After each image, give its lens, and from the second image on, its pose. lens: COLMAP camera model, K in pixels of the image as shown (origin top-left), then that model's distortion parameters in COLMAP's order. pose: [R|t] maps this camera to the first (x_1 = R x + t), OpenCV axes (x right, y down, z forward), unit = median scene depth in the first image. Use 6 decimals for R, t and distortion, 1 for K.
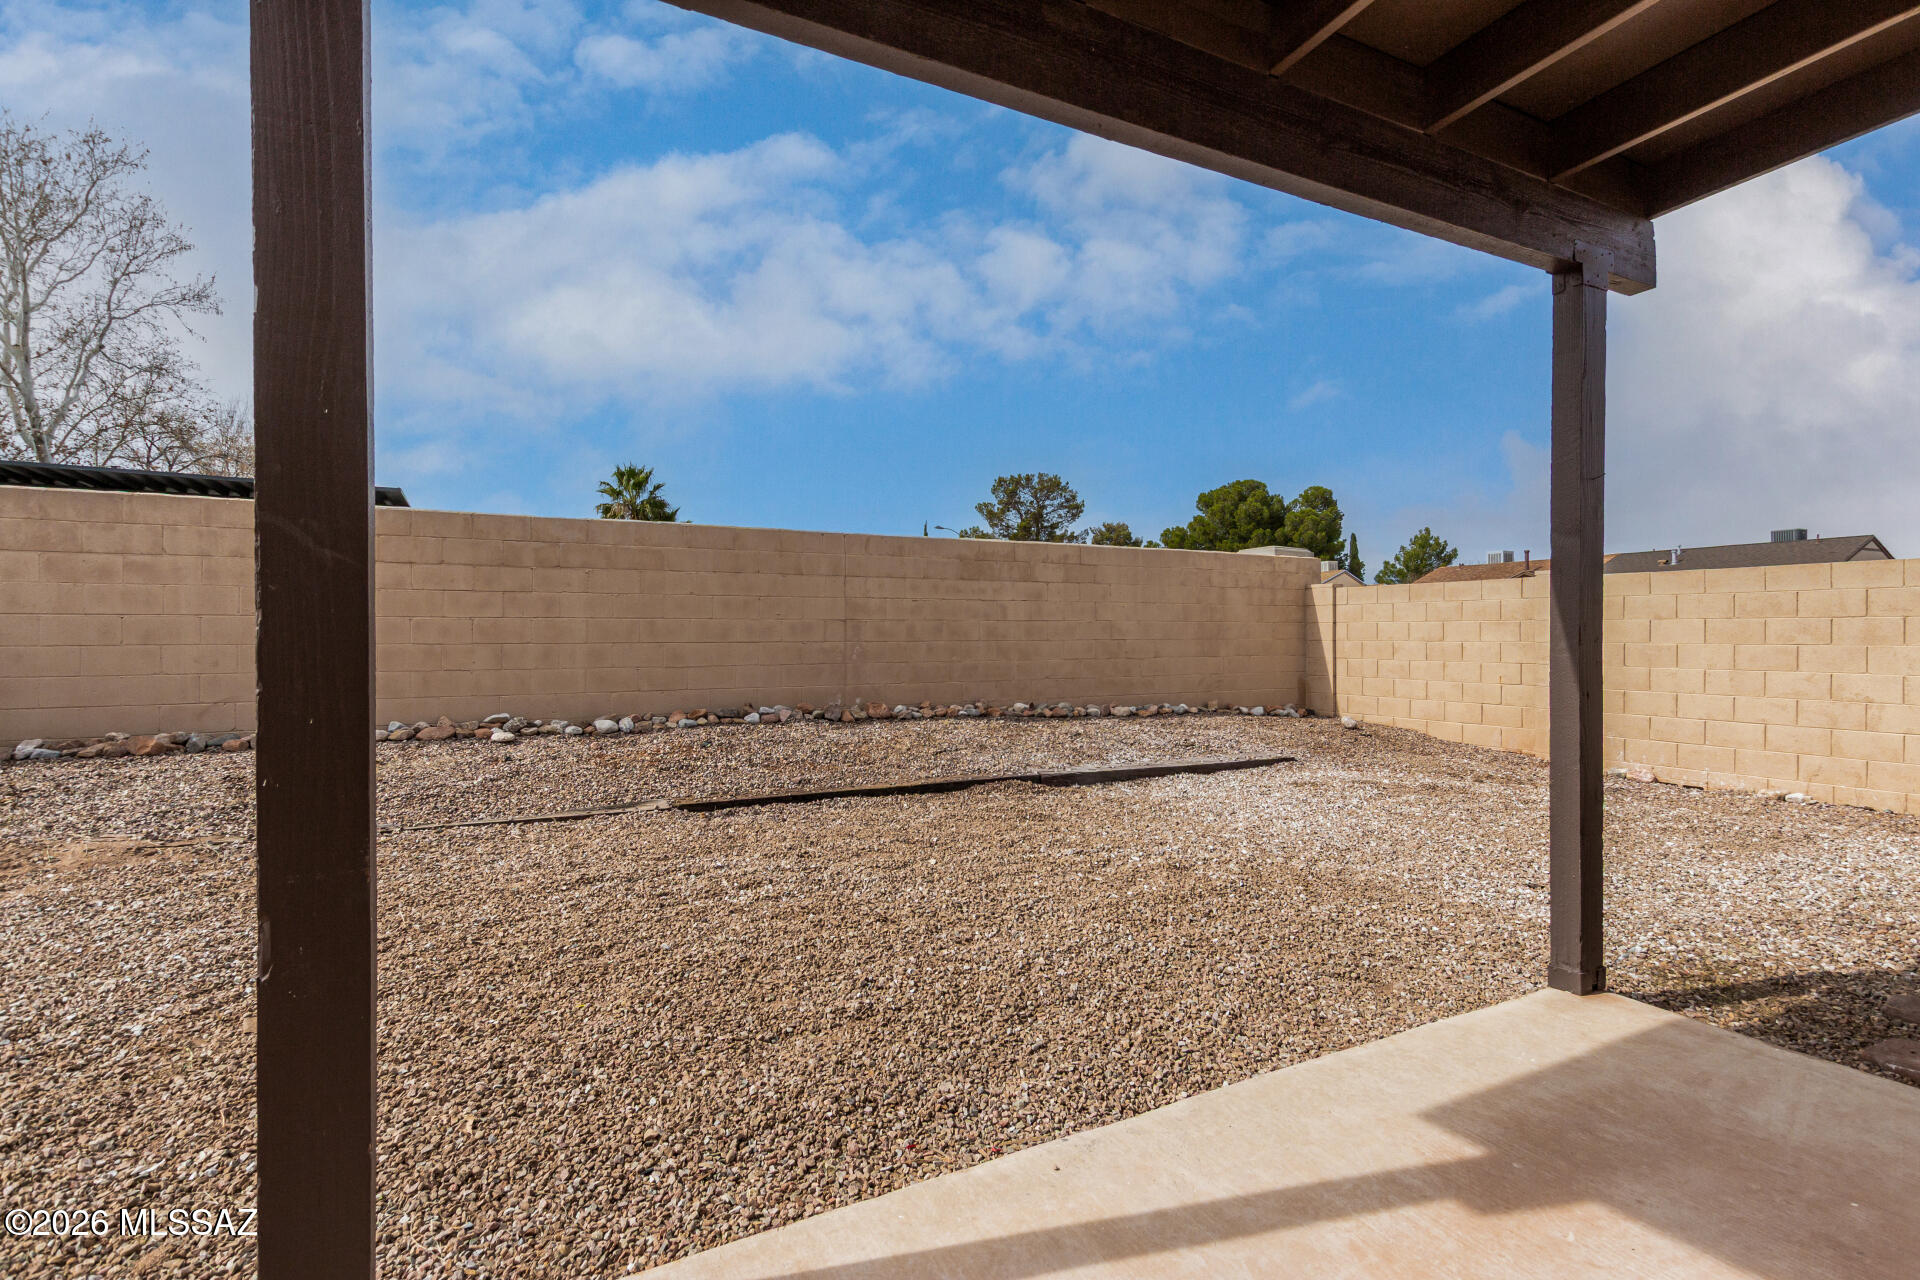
lens RADIAL K [[900.0, 0, 974.6], [0, 900.0, 645.2], [0, 0, 1]] dist [0.003786, 0.000450]
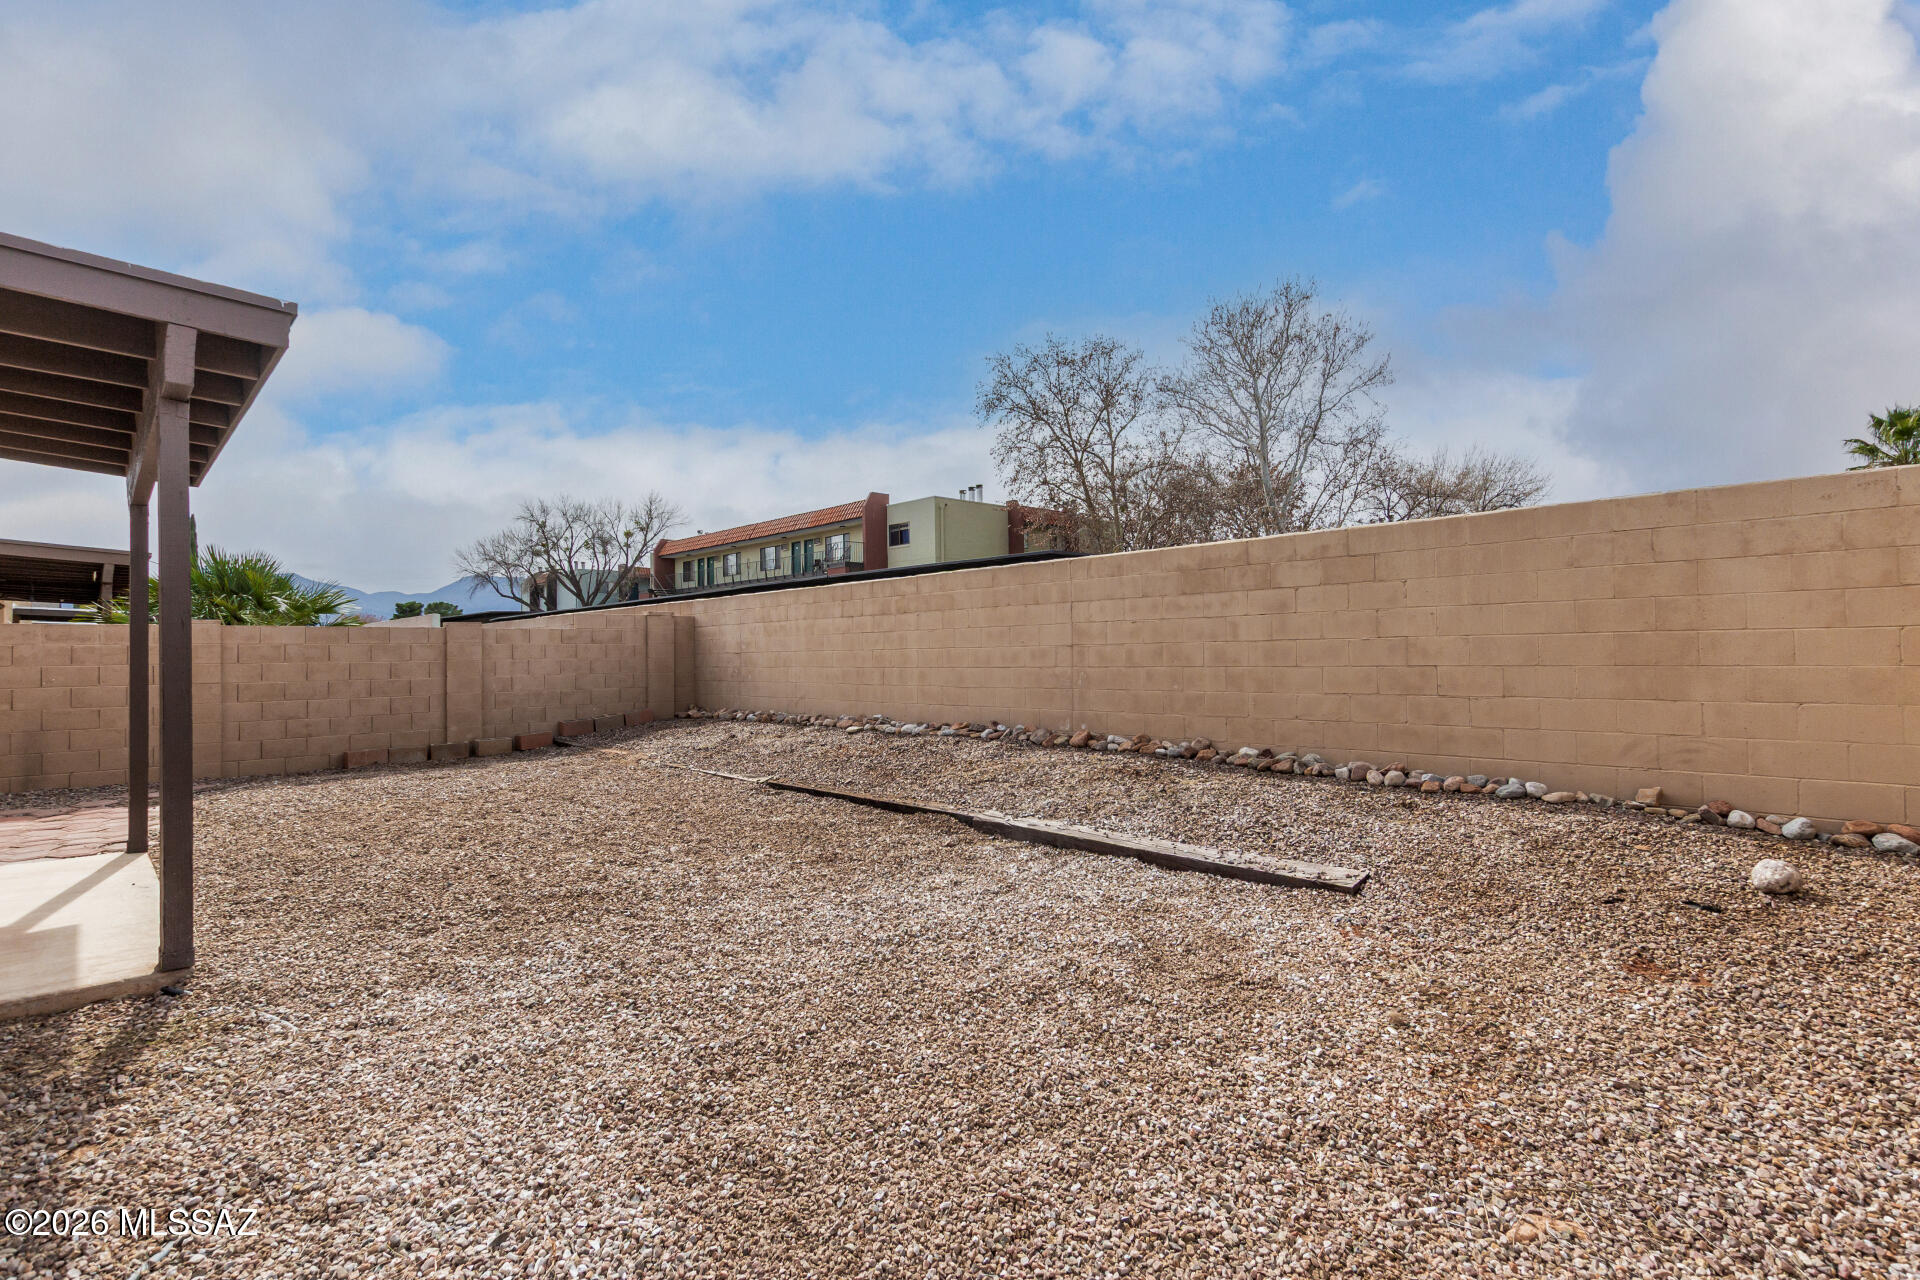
lens RADIAL K [[900.0, 0, 974.4], [0, 900.0, 637.2], [0, 0, 1]] dist [0.003786, 0.000450]
pose [[0.297314, -0.020475, -0.954560, 0.731507], [0.004961, 0.999790, -0.019900, -0.016577], [0.954767, 0.001181, 0.297353, 0.555594]]
